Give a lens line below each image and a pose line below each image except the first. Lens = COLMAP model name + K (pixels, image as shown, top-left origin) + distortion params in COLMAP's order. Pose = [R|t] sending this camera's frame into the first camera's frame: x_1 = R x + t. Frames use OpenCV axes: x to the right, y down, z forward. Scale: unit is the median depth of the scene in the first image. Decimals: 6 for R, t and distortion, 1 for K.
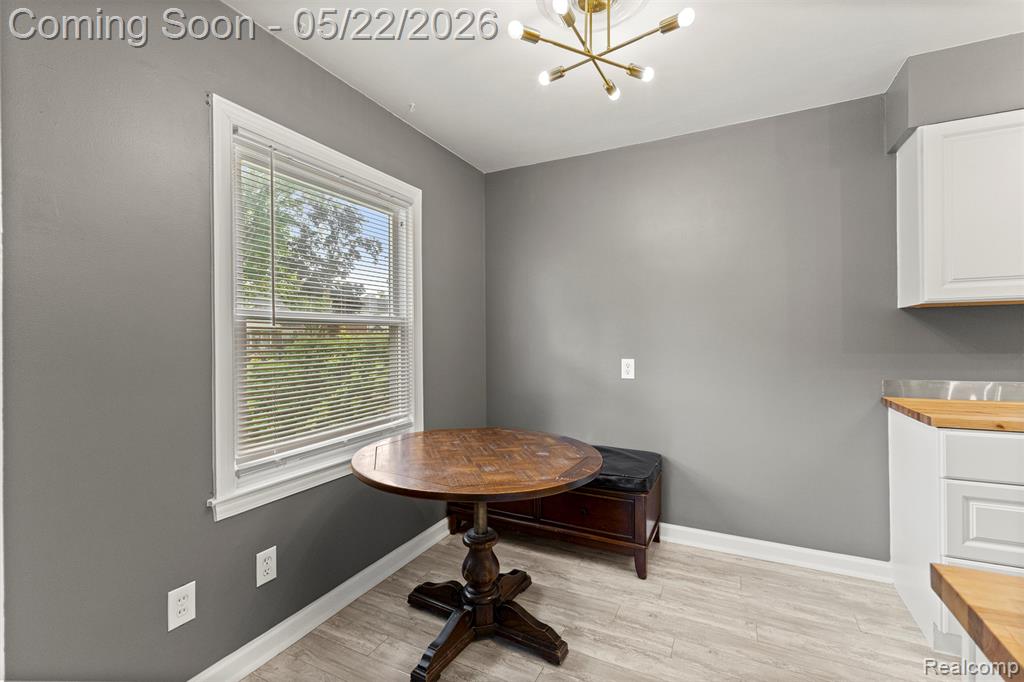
lens RADIAL K [[447.6, 0, 514.2], [0, 447.6, 341.7], [0, 0, 1]] dist [0.016666, -0.005546]
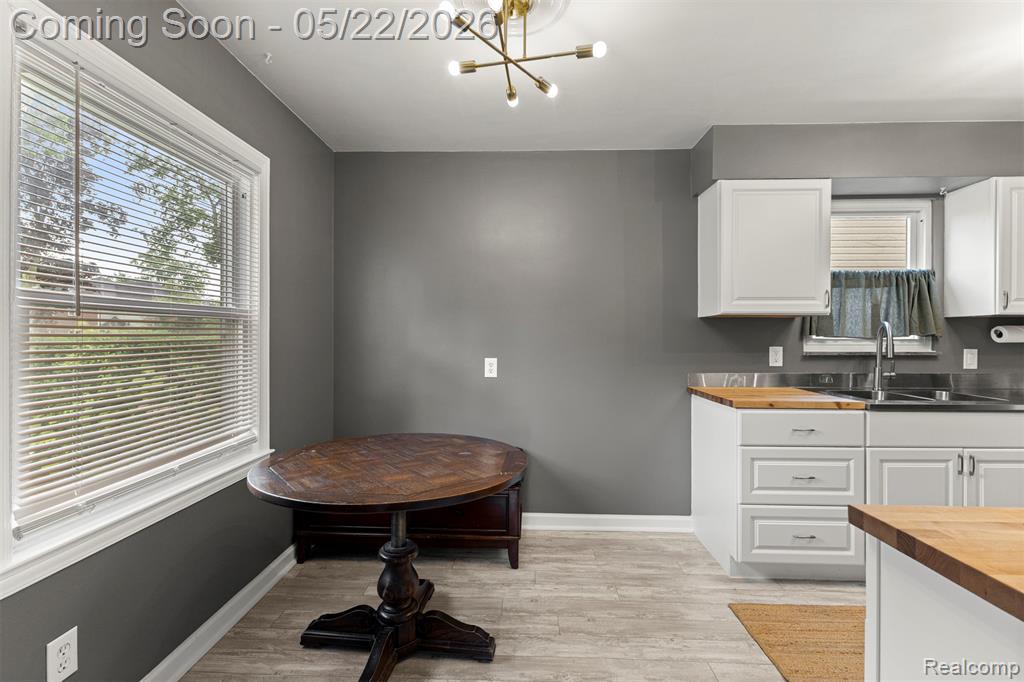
lens RADIAL K [[450.4, 0, 513.8], [0, 450.4, 340.2], [0, 0, 1]] dist [0.015614, -0.004682]
pose [[0.908896, 0.009320, 0.416920, -0.166070], [-0.008728, 0.999956, -0.003325, -0.000156], [-0.416932, -0.000617, 0.908937, 0.048332]]
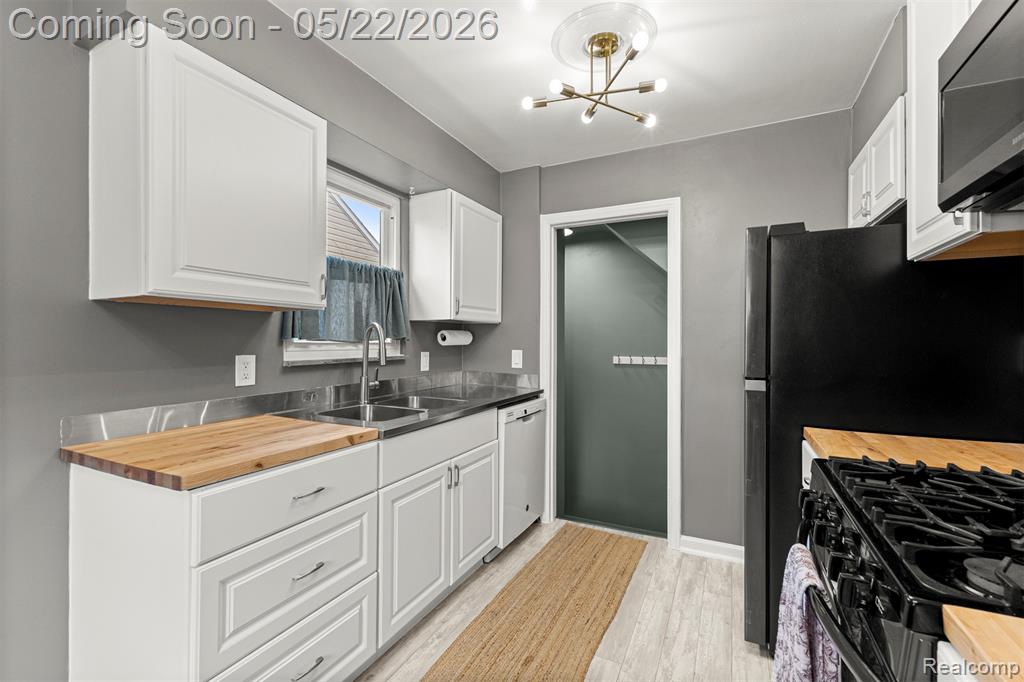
lens RADIAL K [[442.1, 0, 514.9], [0, 442.1, 337.3], [0, 0, 1]] dist [0.012736, -0.004966]
pose [[-0.003744, 0.017128, 0.999846, 0.233883], [0.002618, 0.999850, -0.017118, -0.010175], [-0.999990, 0.002553, -0.003788, 0.416859]]
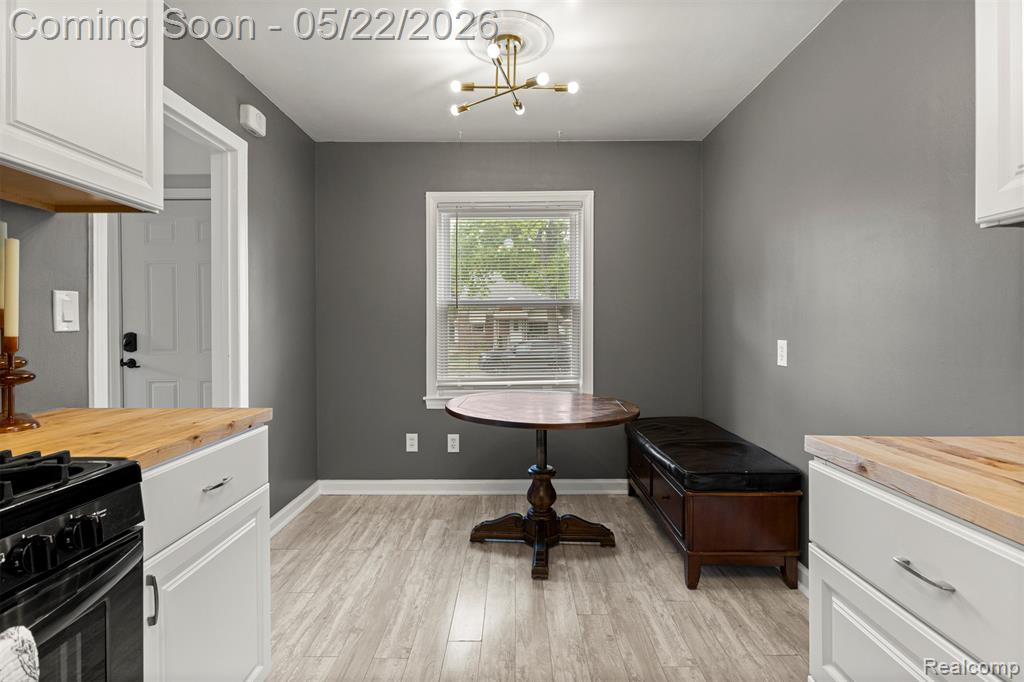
lens RADIAL K [[488.1, 0, 513.0], [0, 488.1, 335.9], [0, 0, 1]] dist [0.013301, 0.000005]
pose [[0.436759, 0.023462, -0.899272, 1.017793], [-0.006770, 0.999717, 0.022794, 0.019276], [0.899553, -0.003868, 0.436795, 0.288500]]
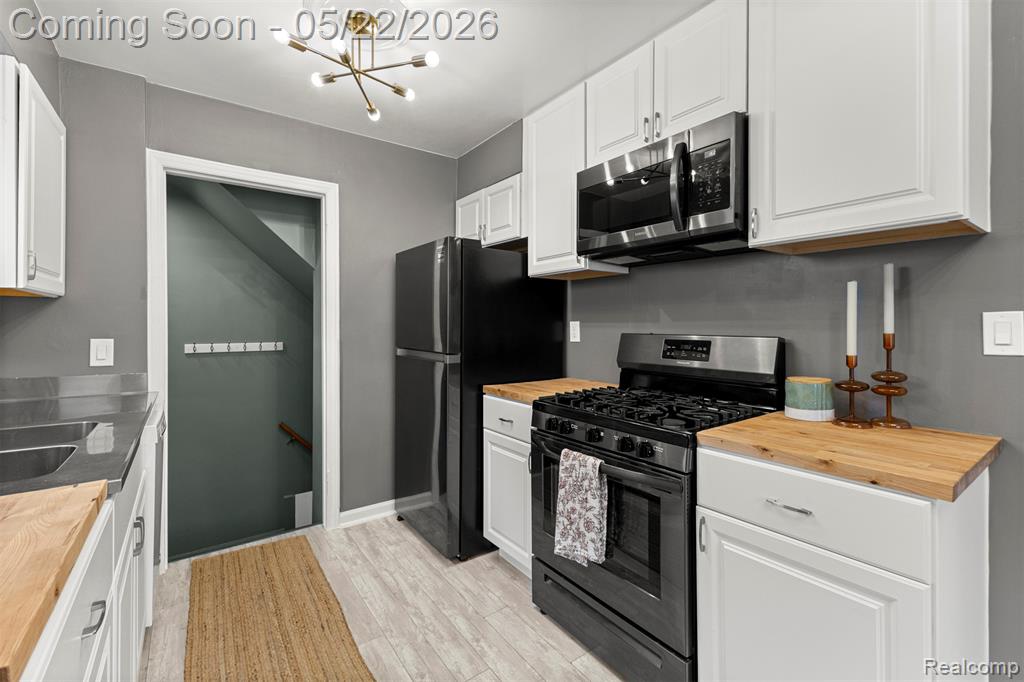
lens RADIAL K [[445.0, 0, 515.9], [0, 445.0, 323.3], [0, 0, 1]] dist [0.010347, -0.000090]
pose [[-0.889454, 0.011575, 0.456878, 0.422541], [0.010484, 0.999933, -0.004924, -0.012159], [-0.456904, 0.000410, -0.889516, 0.833291]]
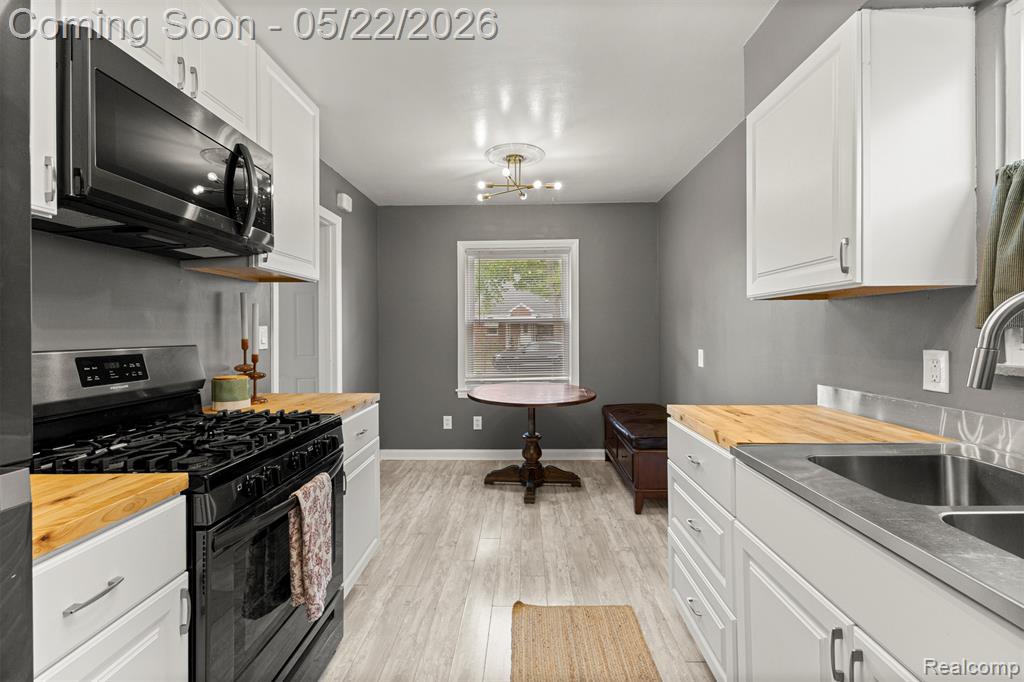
lens RADIAL K [[443.5, 0, 512.8], [0, 443.5, 334.1], [0, 0, 1]] dist [0.013379, -0.005745]
pose [[0.415444, 0.015924, -0.909479, 1.366142], [-0.002265, 0.999862, 0.016472, -0.023088], [0.909616, -0.004783, 0.415422, 0.132301]]
